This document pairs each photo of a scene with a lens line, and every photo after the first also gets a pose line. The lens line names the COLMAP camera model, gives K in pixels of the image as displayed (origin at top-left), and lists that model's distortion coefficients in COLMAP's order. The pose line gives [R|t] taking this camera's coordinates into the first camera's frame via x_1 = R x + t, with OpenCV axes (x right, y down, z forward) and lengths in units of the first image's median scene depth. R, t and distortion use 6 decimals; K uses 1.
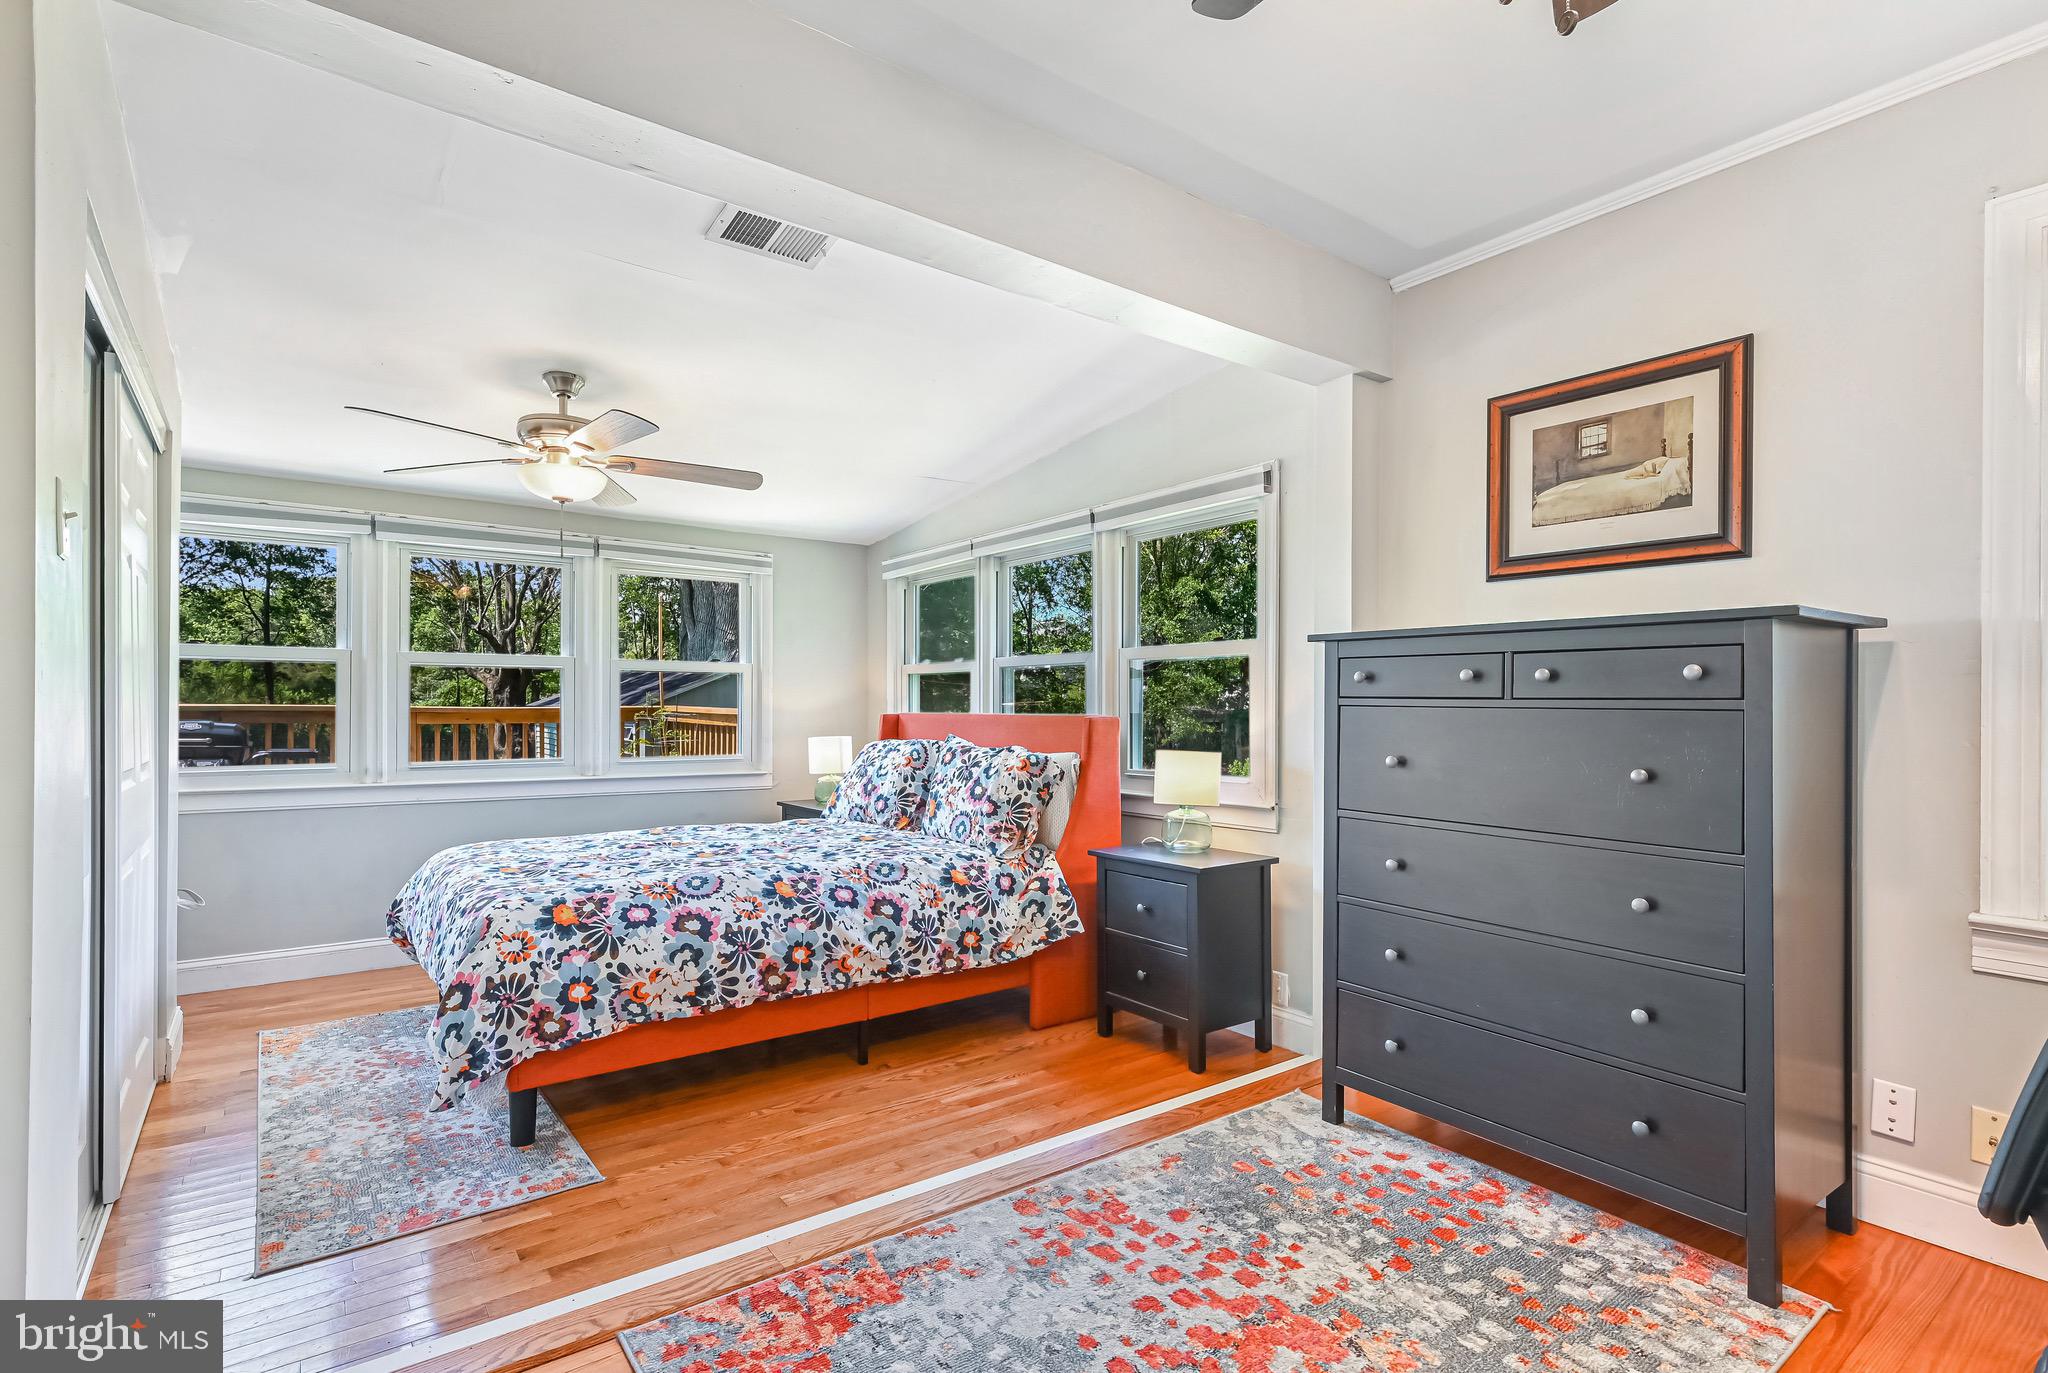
lens RADIAL K [[1004.4, 0, 1063.6], [0, 1004.4, 704.2], [0, 0, 1]] dist [0.001363, -0.001200]
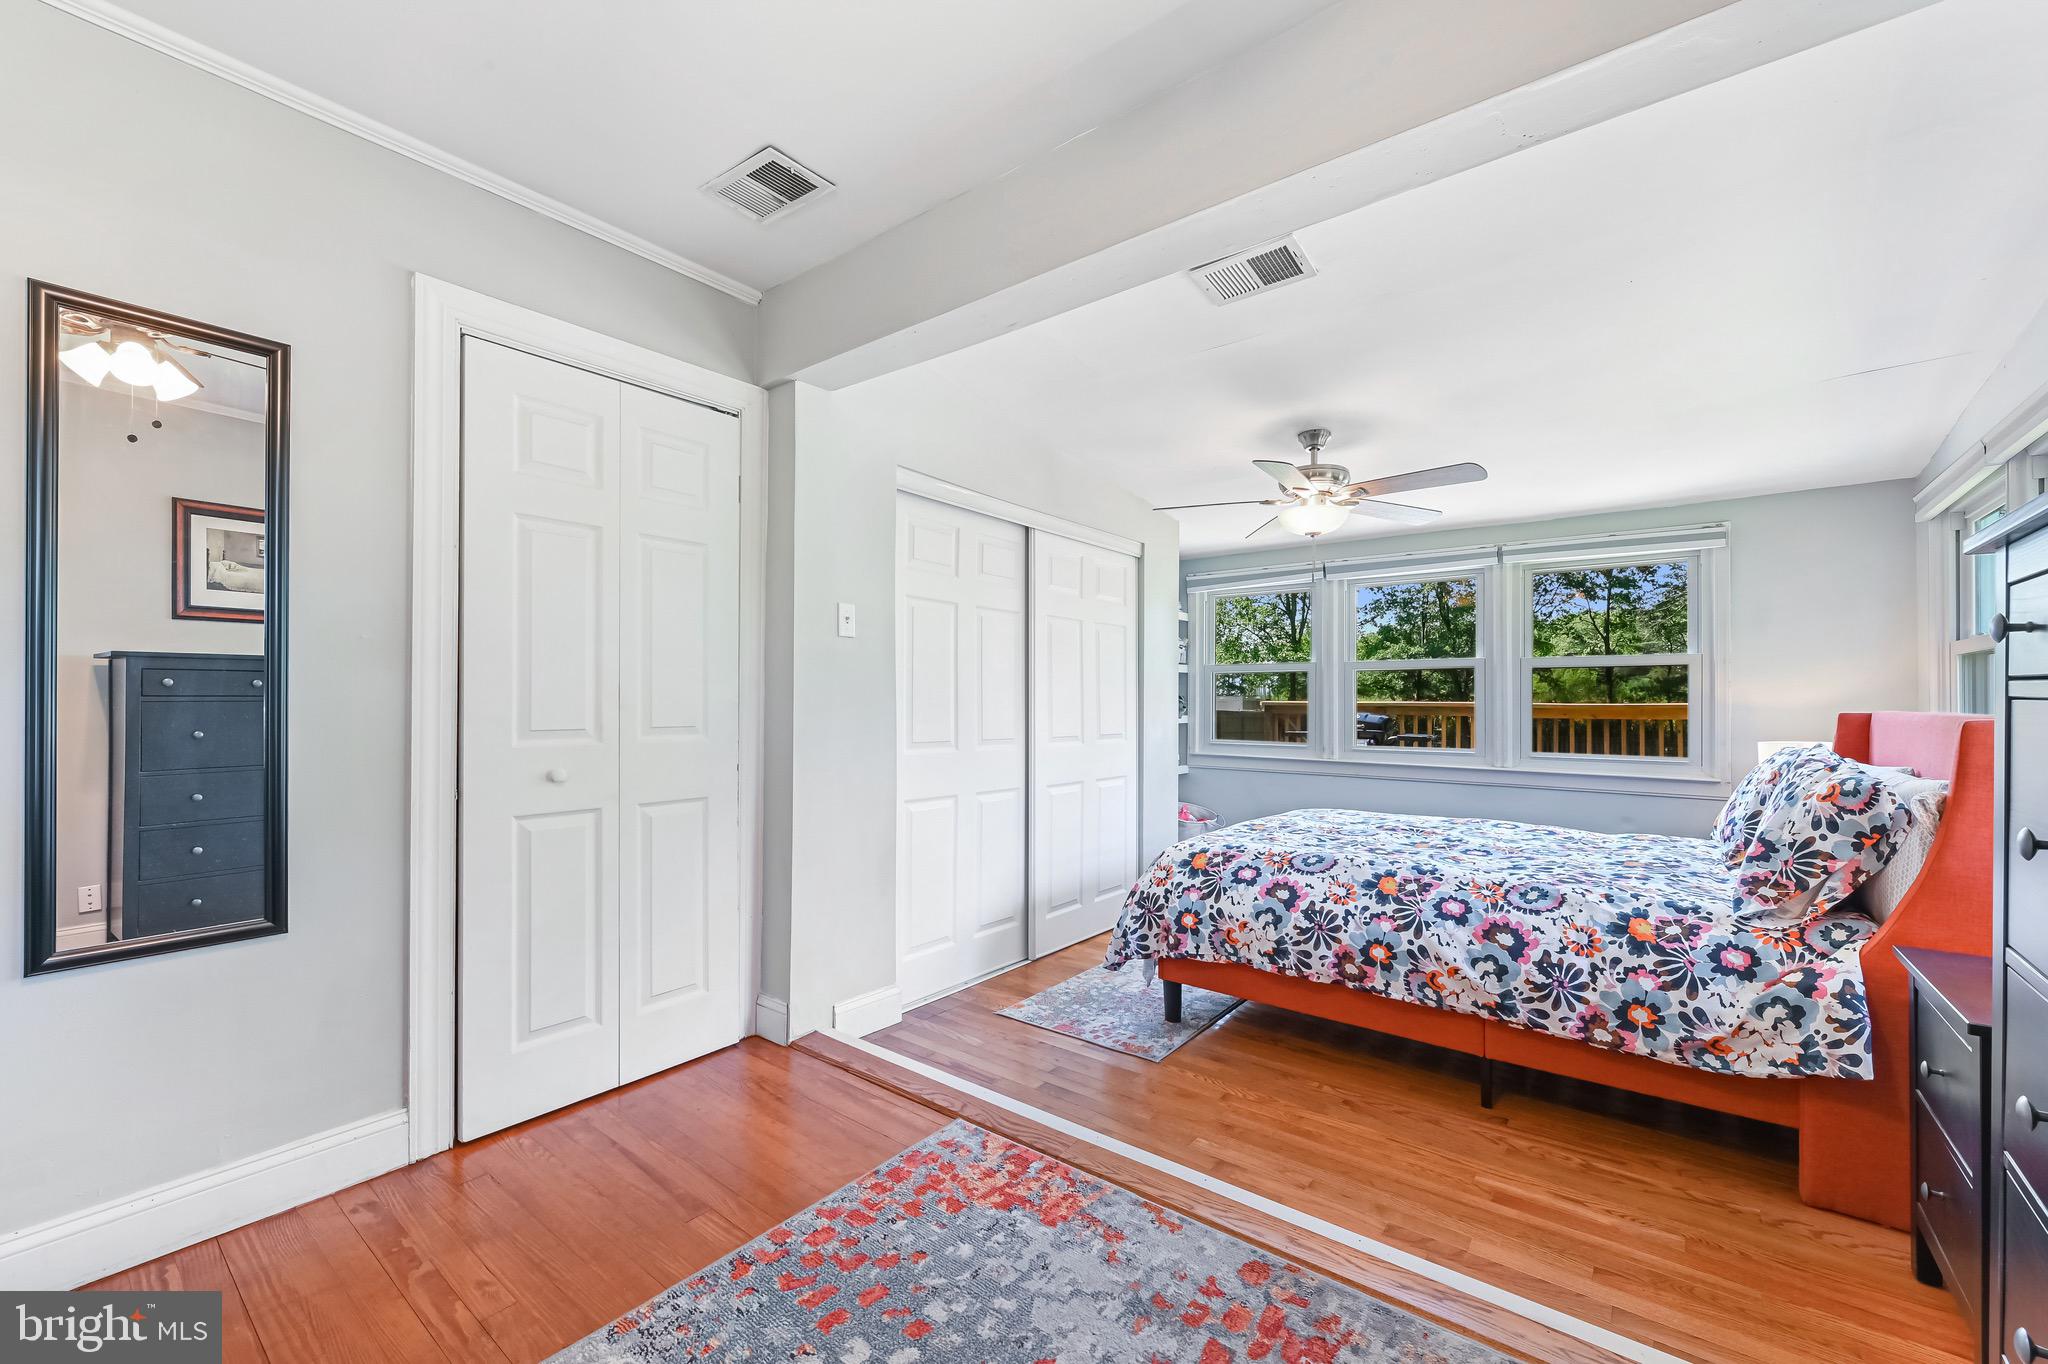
lens RADIAL K [[807.9, 0, 961.0], [0, 807.9, 694.8], [0, 0, 1]] dist [-0.001916, -0.000431]
pose [[0.218423, -0.009732, -0.975806, 0.425697], [0.001390, 0.999952, -0.009662, 0.002257], [0.975853, 0.000754, 0.218426, 0.423432]]
